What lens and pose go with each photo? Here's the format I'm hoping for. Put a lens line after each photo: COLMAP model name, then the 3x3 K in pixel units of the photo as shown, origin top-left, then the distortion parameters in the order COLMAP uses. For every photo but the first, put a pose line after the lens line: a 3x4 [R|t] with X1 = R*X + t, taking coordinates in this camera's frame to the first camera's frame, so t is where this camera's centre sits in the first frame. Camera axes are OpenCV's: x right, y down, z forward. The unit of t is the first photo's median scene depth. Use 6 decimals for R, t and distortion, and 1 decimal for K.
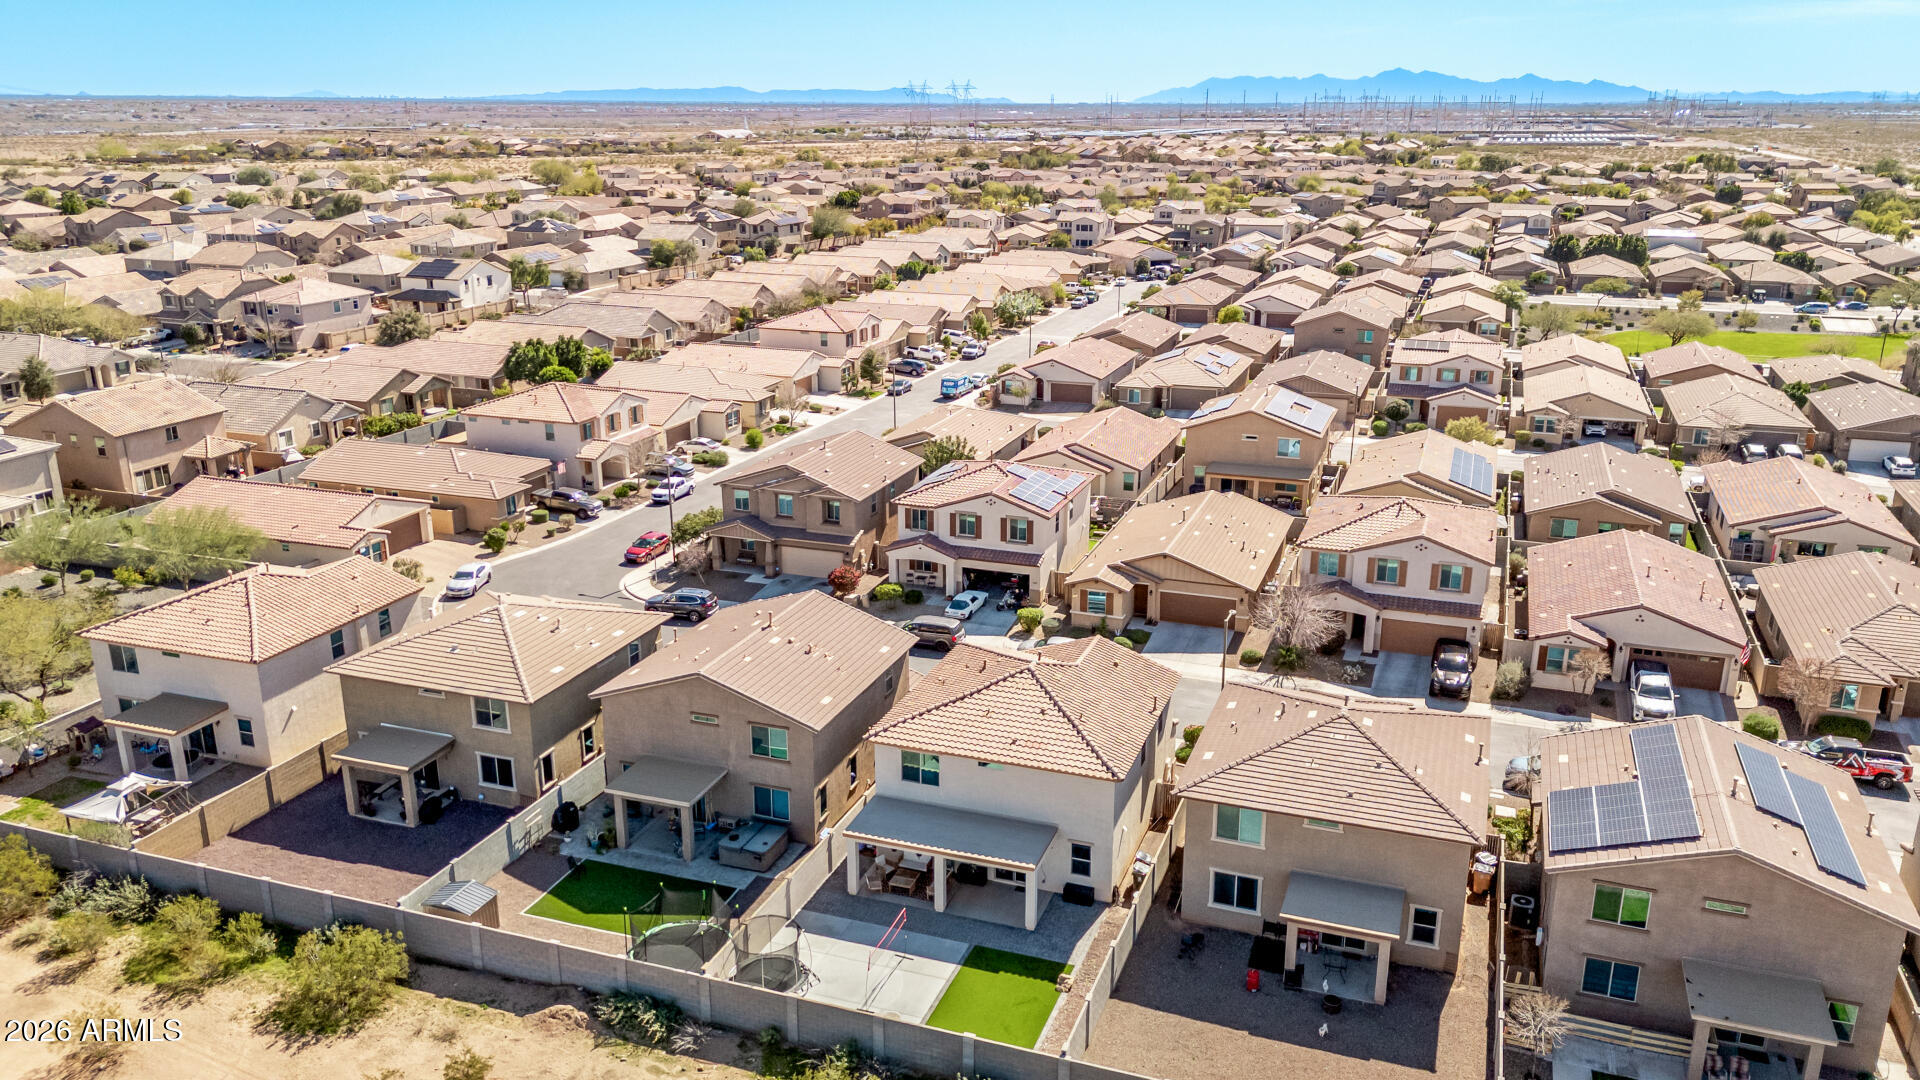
lens RADIAL K [[1425.4, 0, 967.7], [0, 1425.4, 541.7], [0, 0, 1]] dist [0.084554, -0.111317]
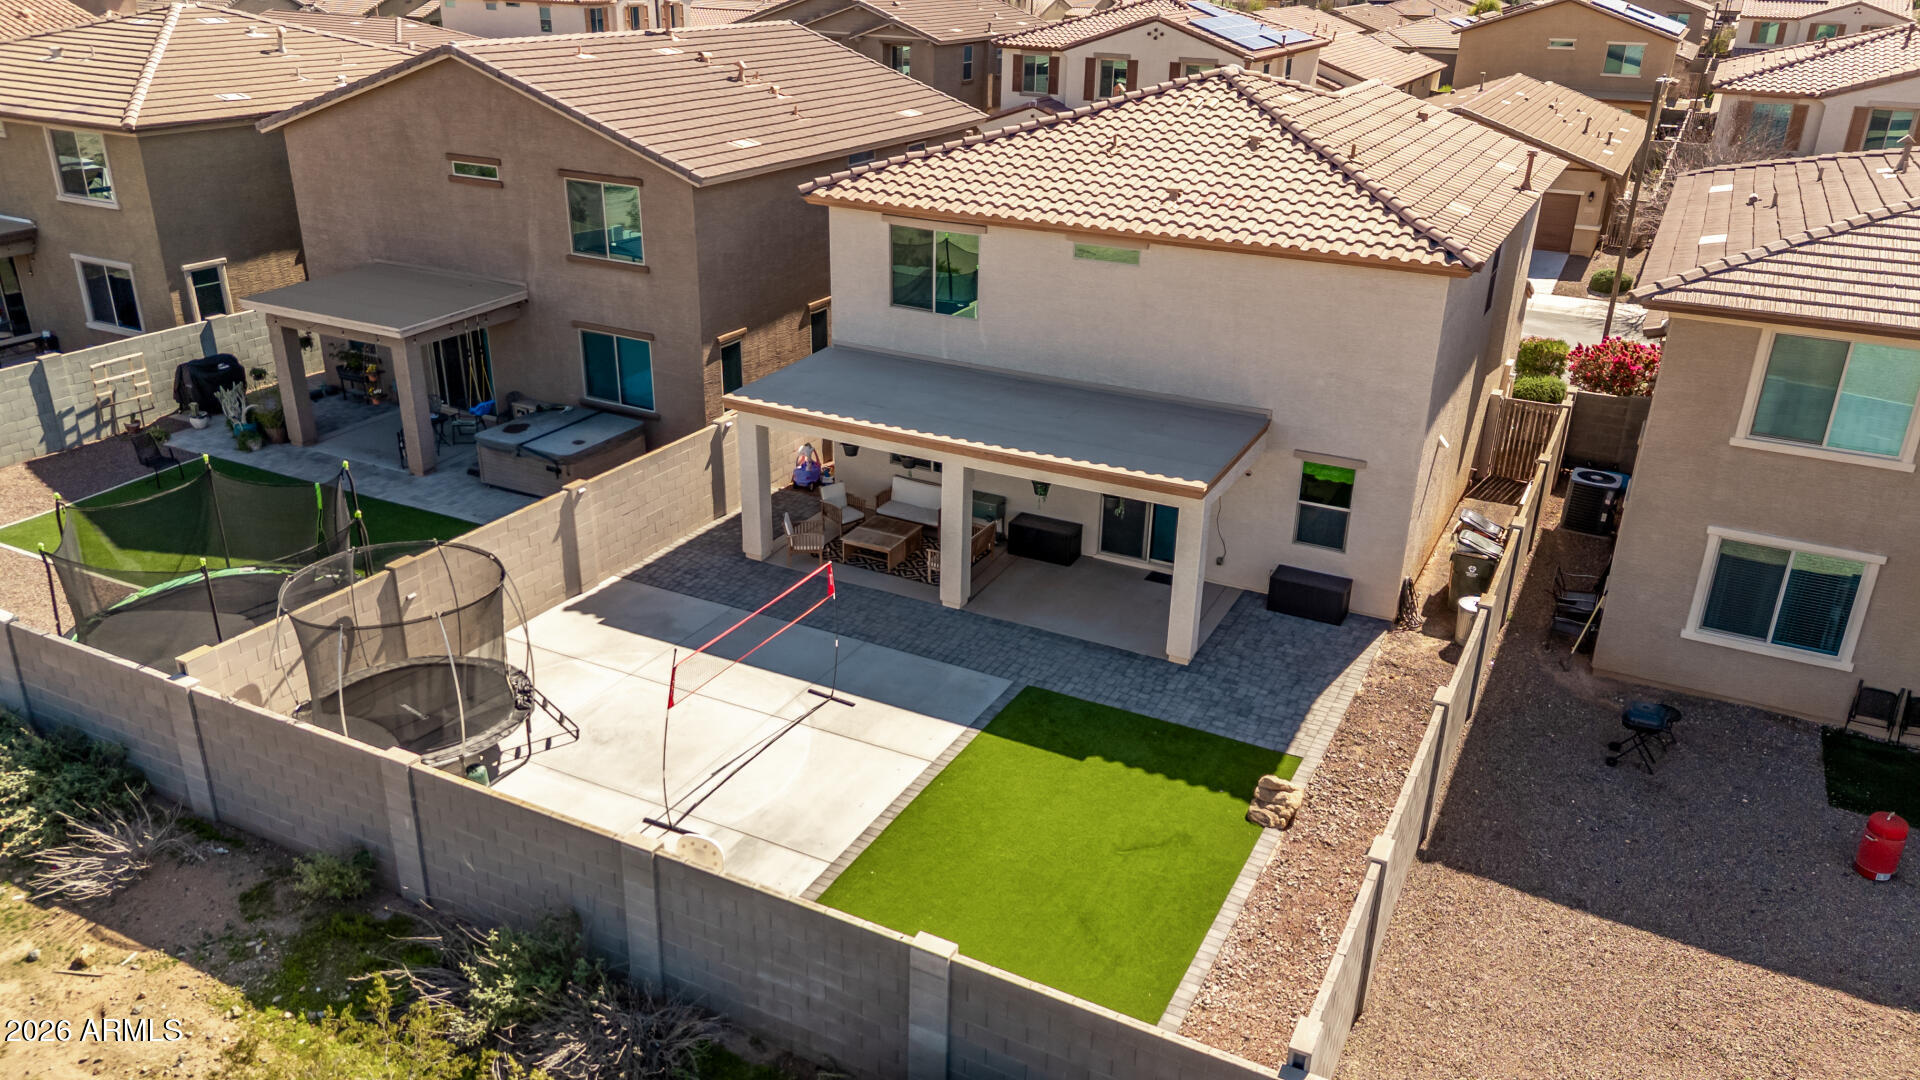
lens RADIAL K [[1404.9, 0, 966.9], [0, 1404.9, 547.9], [0, 0, 1]] dist [0.084446, -0.093470]
pose [[0.992140, 0.068278, -0.104868, 0.016842], [-0.056241, 0.991919, 0.113730, 0.136480], [0.111786, -0.106938, 0.987962, 0.426653]]
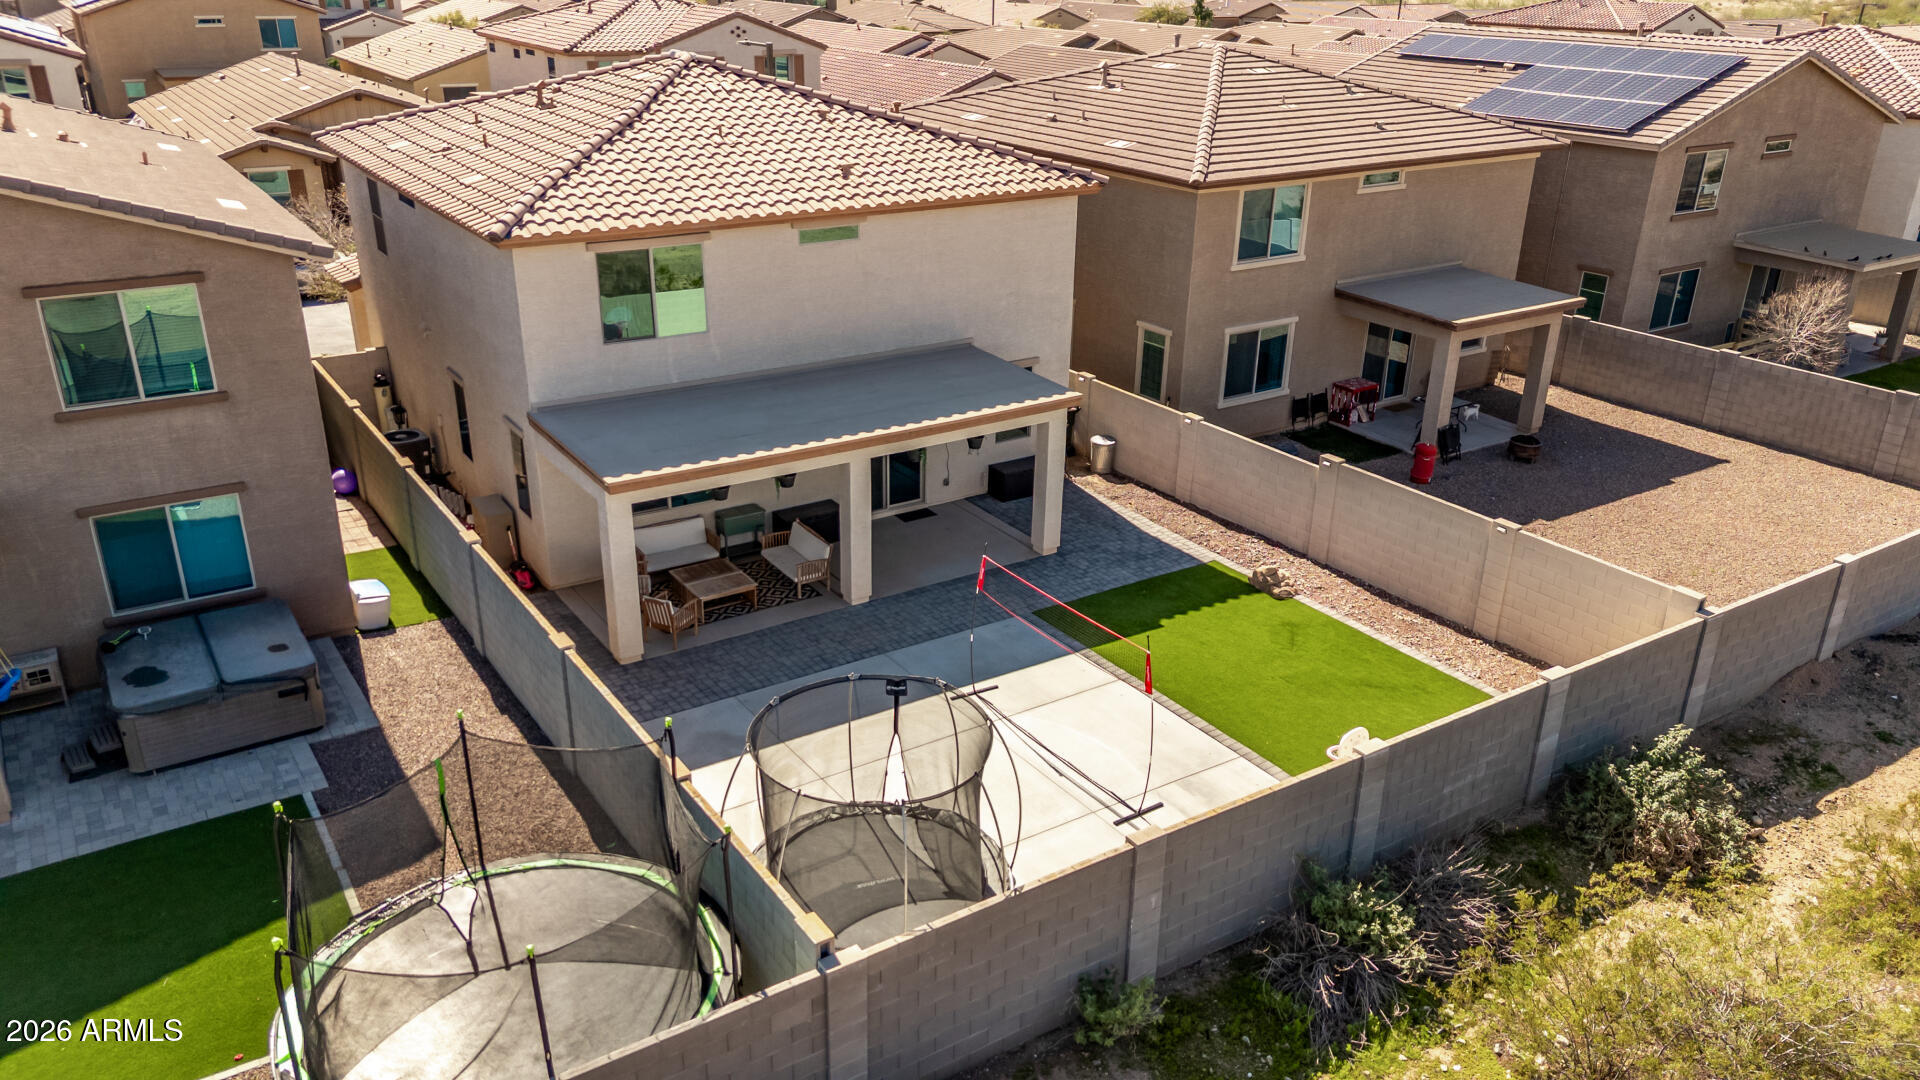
lens RADIAL K [[1404.9, 0, 966.9], [0, 1404.9, 547.9], [0, 0, 1]] dist [0.084446, -0.093470]
pose [[0.592563, -0.309181, 0.743825, -0.200023], [0.219451, 0.950440, 0.220240, 0.113504], [-0.775055, 0.032727, 0.631045, 0.505154]]
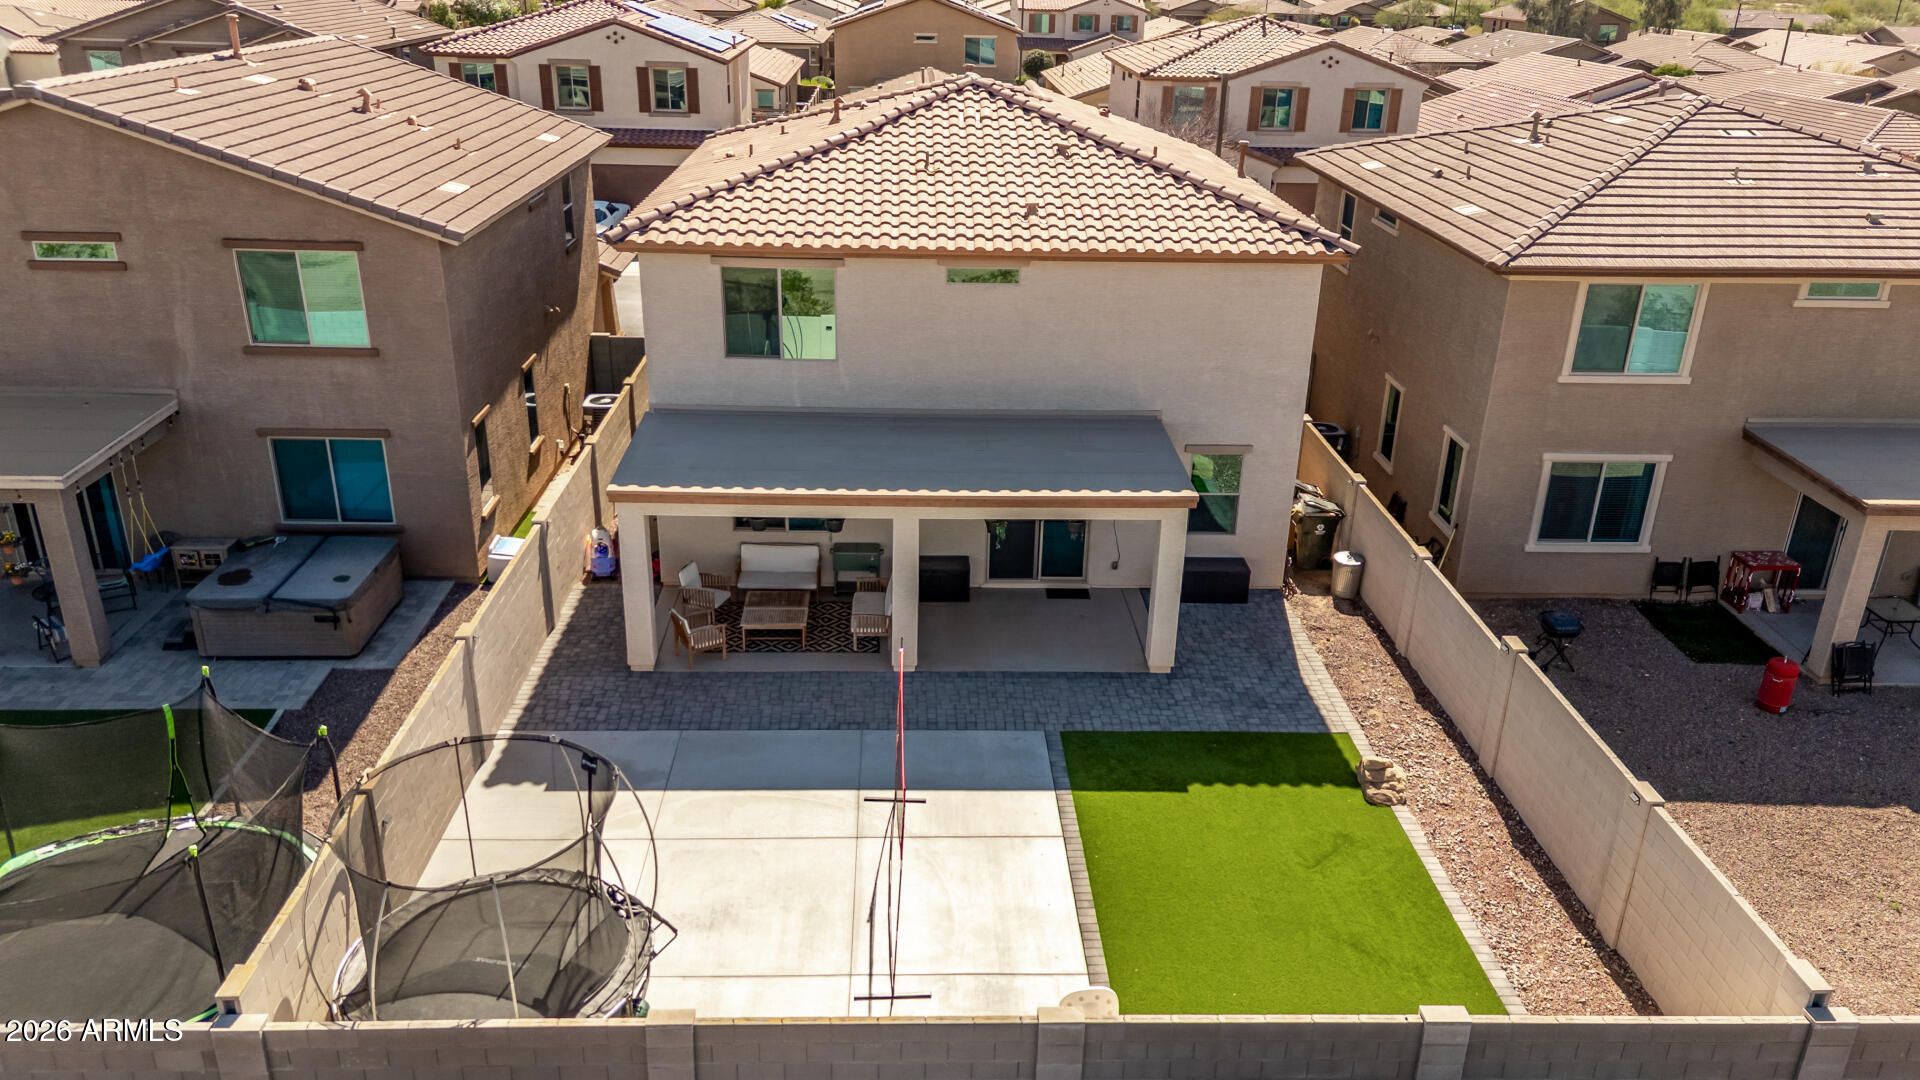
lens RADIAL K [[1404.9, 0, 966.9], [0, 1404.9, 547.9], [0, 0, 1]] dist [0.084446, -0.093470]
pose [[0.926039, -0.126578, 0.355570, -0.089627], [0.087258, 0.988364, 0.124589, 0.126913], [-0.367203, -0.084348, 0.926309, 0.458724]]
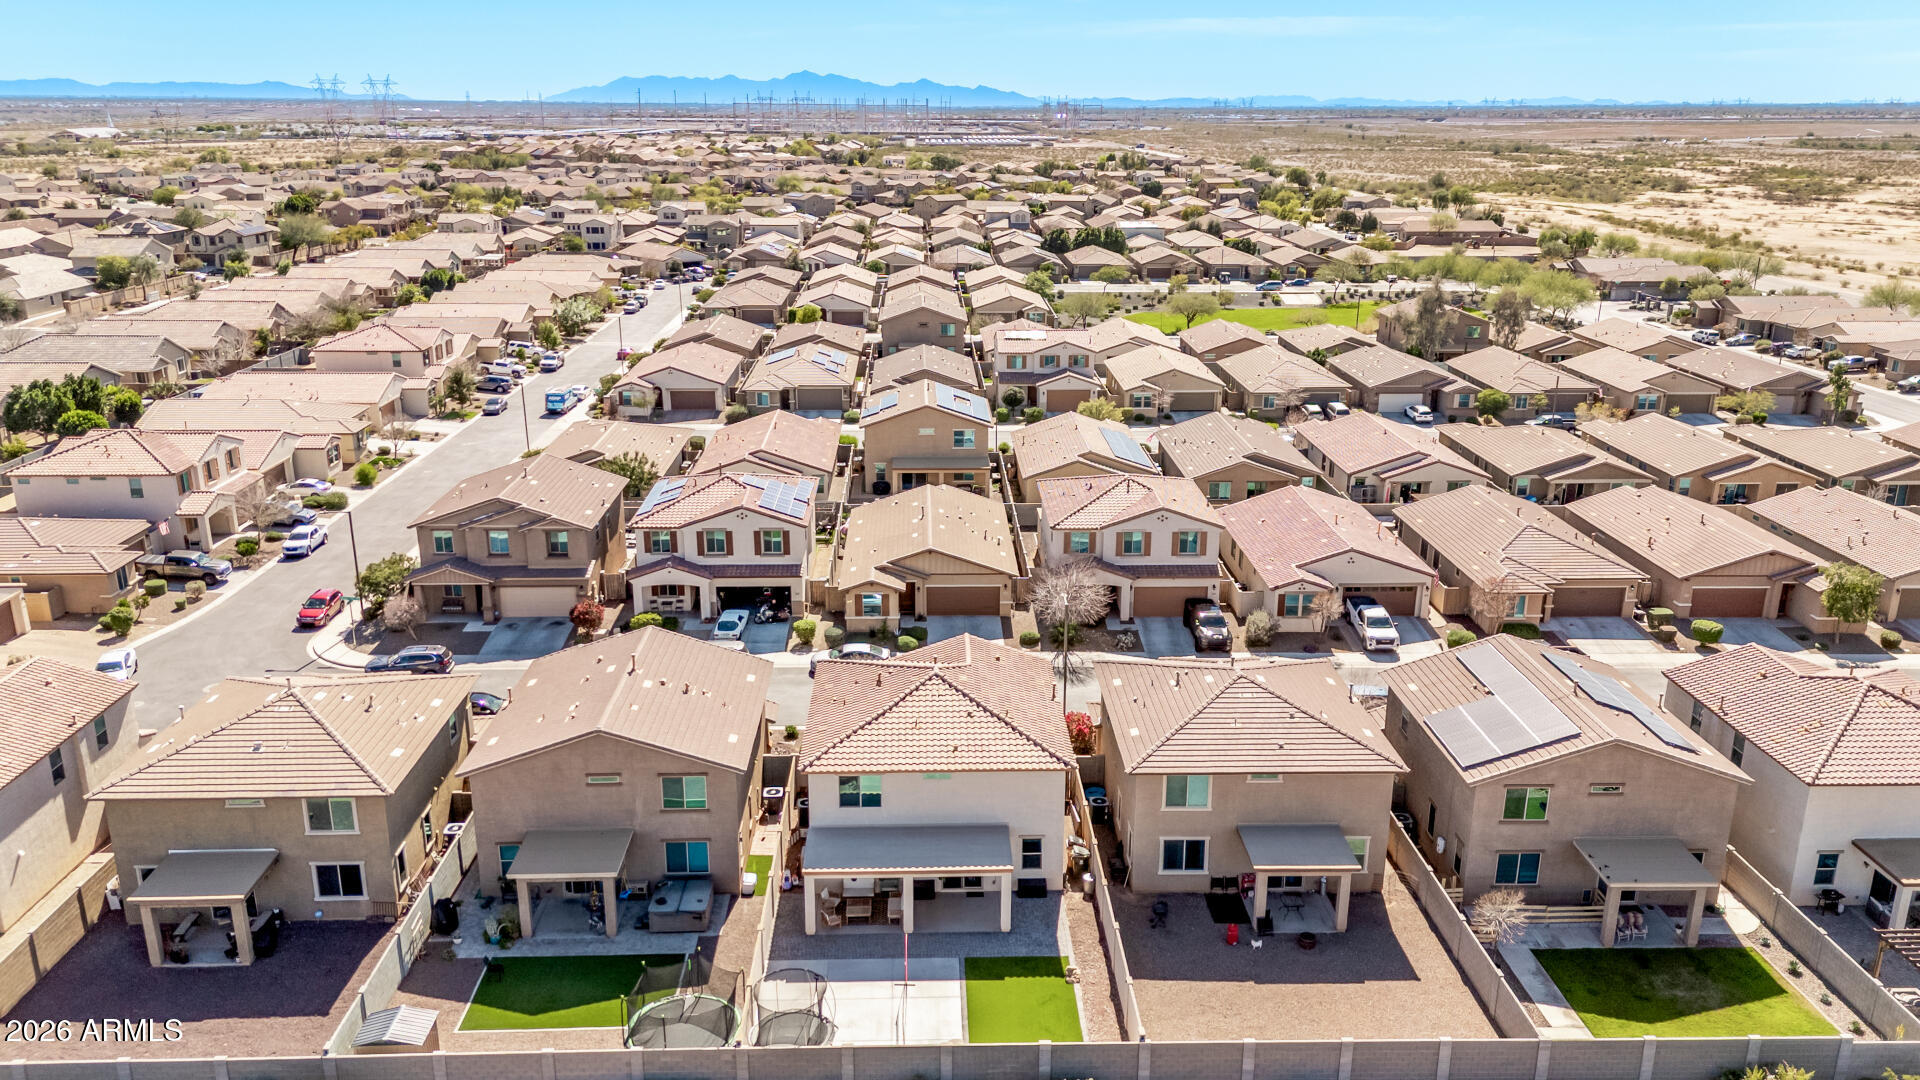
lens RADIAL K [[1425.4, 0, 967.7], [0, 1425.4, 541.7], [0, 0, 1]] dist [0.084554, -0.111317]
pose [[0.928762, -0.104847, 0.355539, -0.208815], [0.104814, 0.994302, 0.019413, -0.014800], [-0.355549, 0.019236, 0.934460, 0.047306]]
